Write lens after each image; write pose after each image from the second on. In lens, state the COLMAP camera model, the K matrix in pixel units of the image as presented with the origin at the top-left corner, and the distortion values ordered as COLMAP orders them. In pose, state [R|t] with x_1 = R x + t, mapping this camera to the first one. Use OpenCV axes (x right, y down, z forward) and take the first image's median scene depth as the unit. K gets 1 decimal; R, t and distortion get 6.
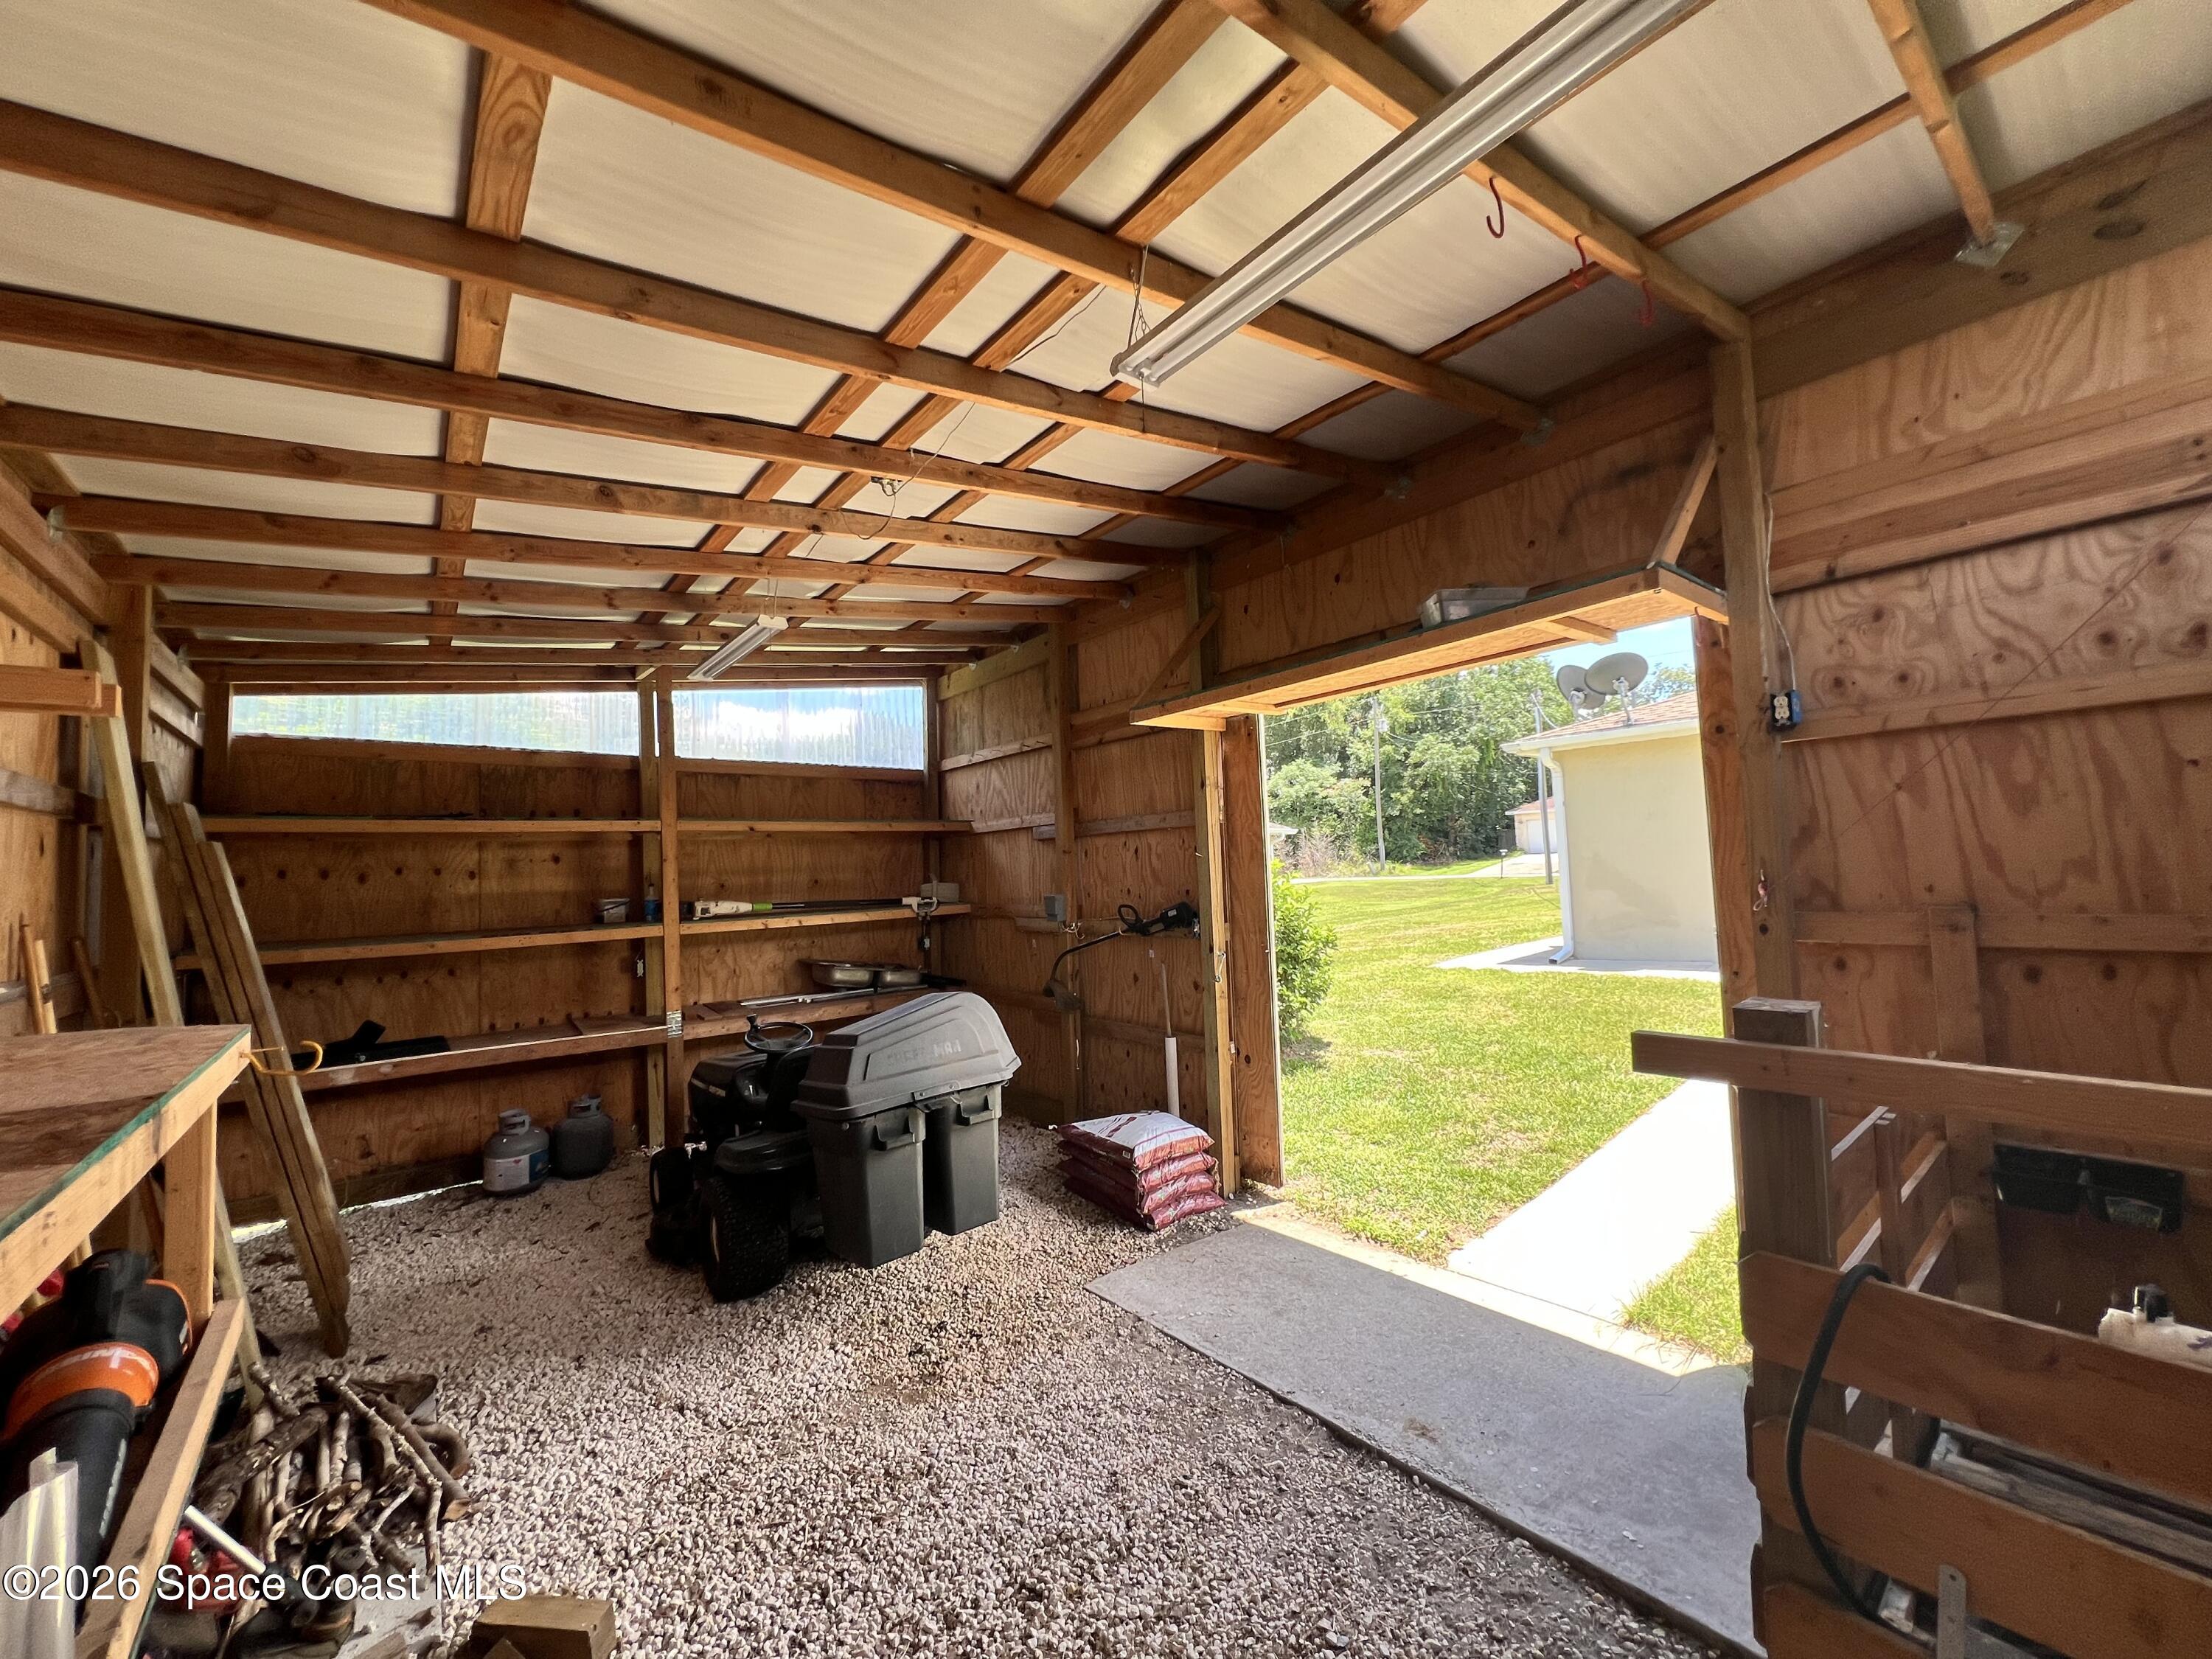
lens RADIAL K [[883.2, 0, 1103.3], [0, 883.2, 821.3], [0, 0, 1]] dist [-0.000736, -0.000080]
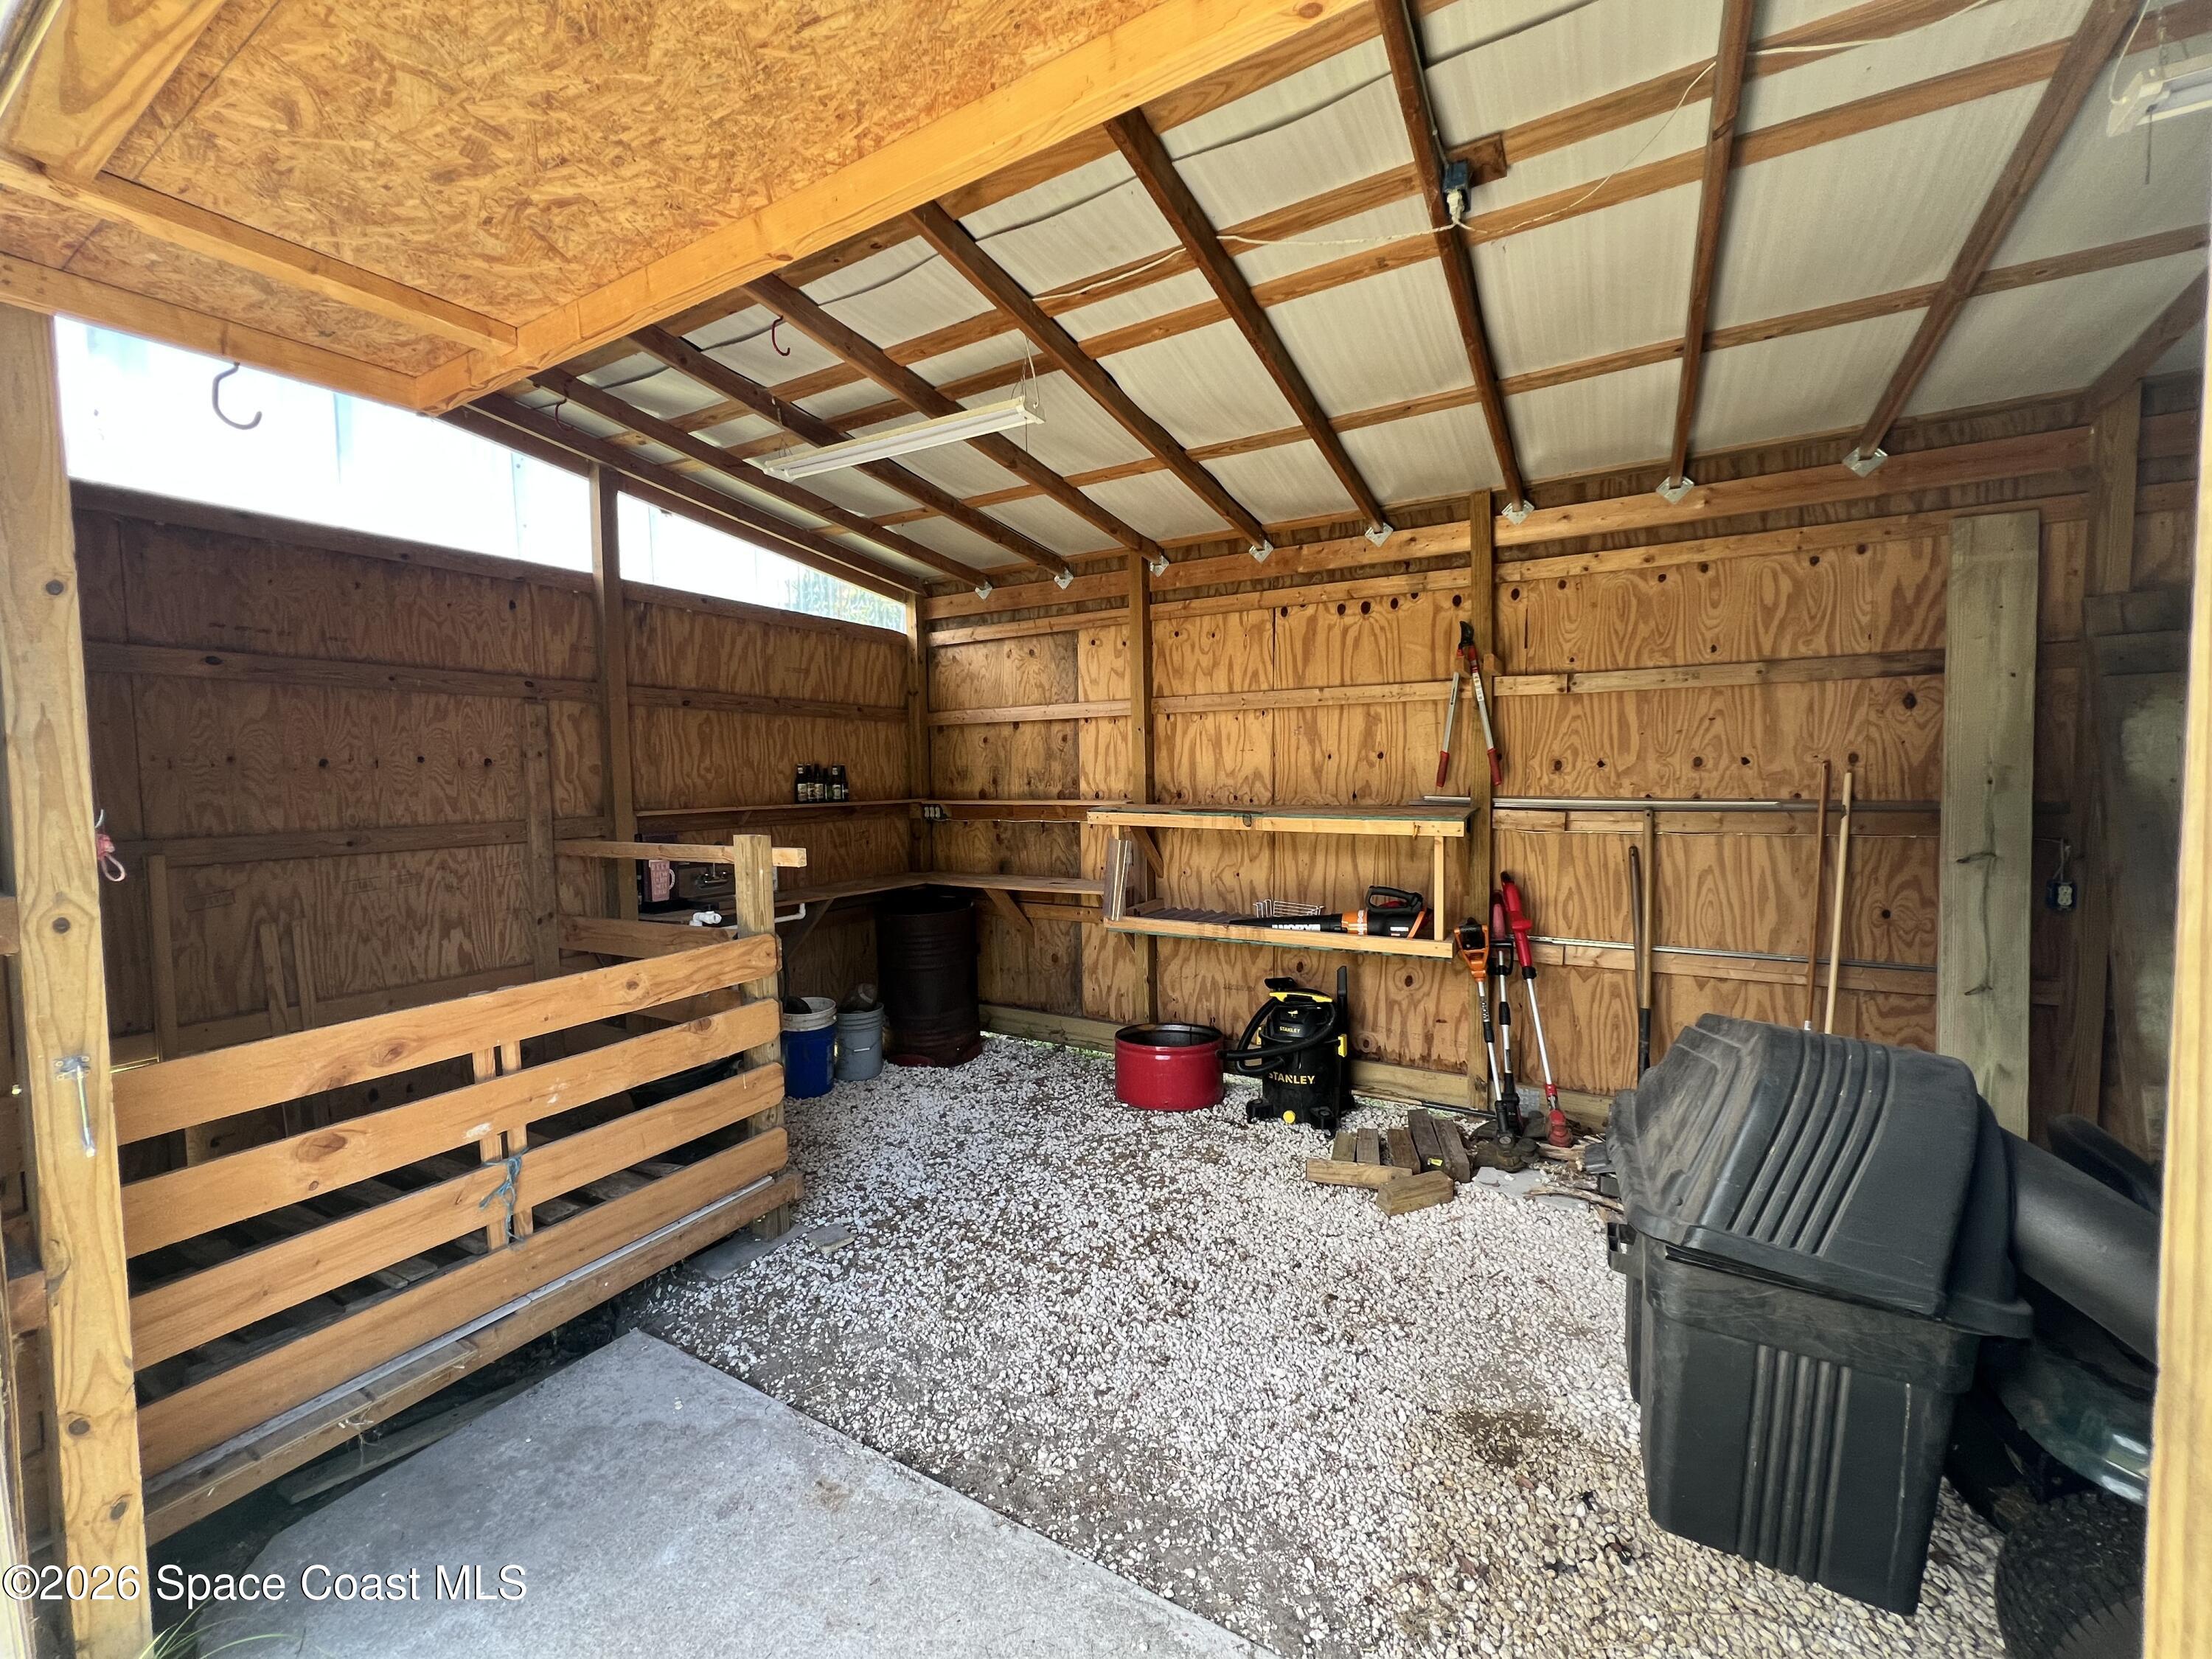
lens RADIAL K [[883.2, 0, 1103.3], [0, 883.2, 821.3], [0, 0, 1]] dist [-0.000736, -0.000080]
pose [[-0.933086, 0.072317, -0.352308, 0.182724], [0.073415, 0.997249, 0.010262, 0.050243], [0.352081, -0.016289, -0.935828, 0.895401]]
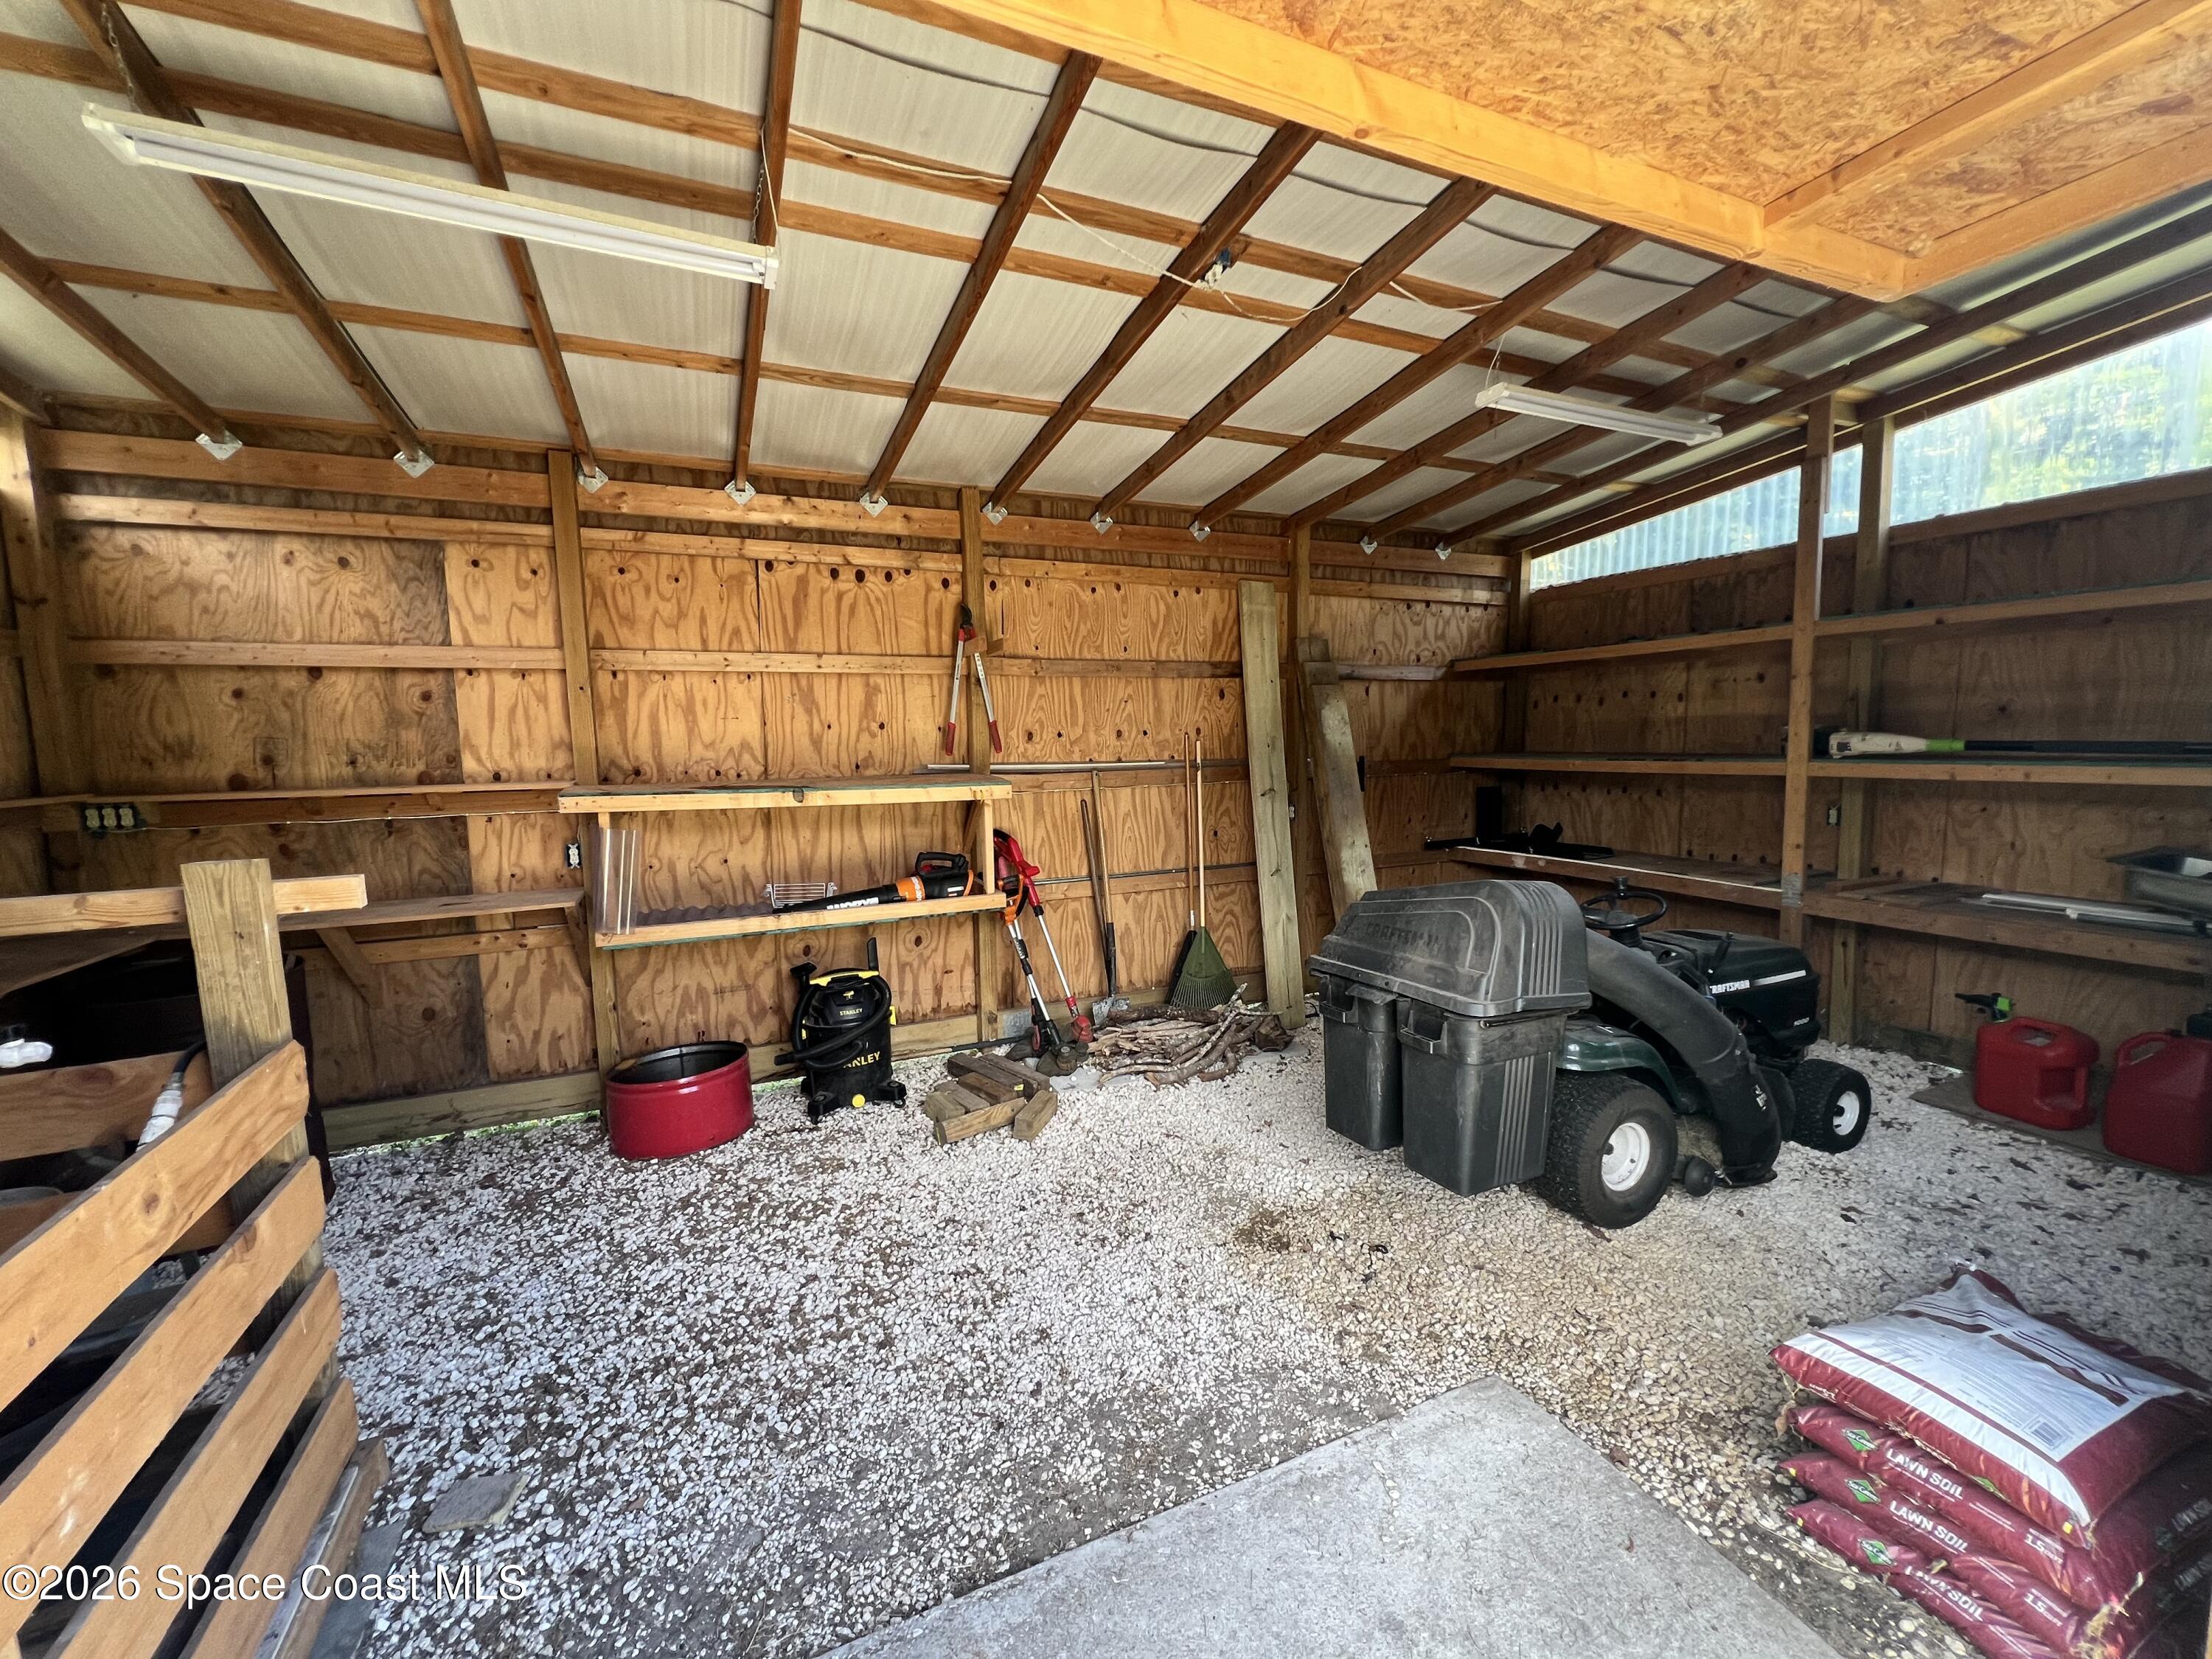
lens RADIAL K [[883.2, 0, 1103.3], [0, 883.2, 821.3], [0, 0, 1]] dist [-0.000736, -0.000080]
pose [[-0.257925, 0.136489, -0.956476, 0.408204], [0.087647, 0.989195, 0.117523, 0.025179], [0.962181, -0.053520, -0.267101, 0.629321]]
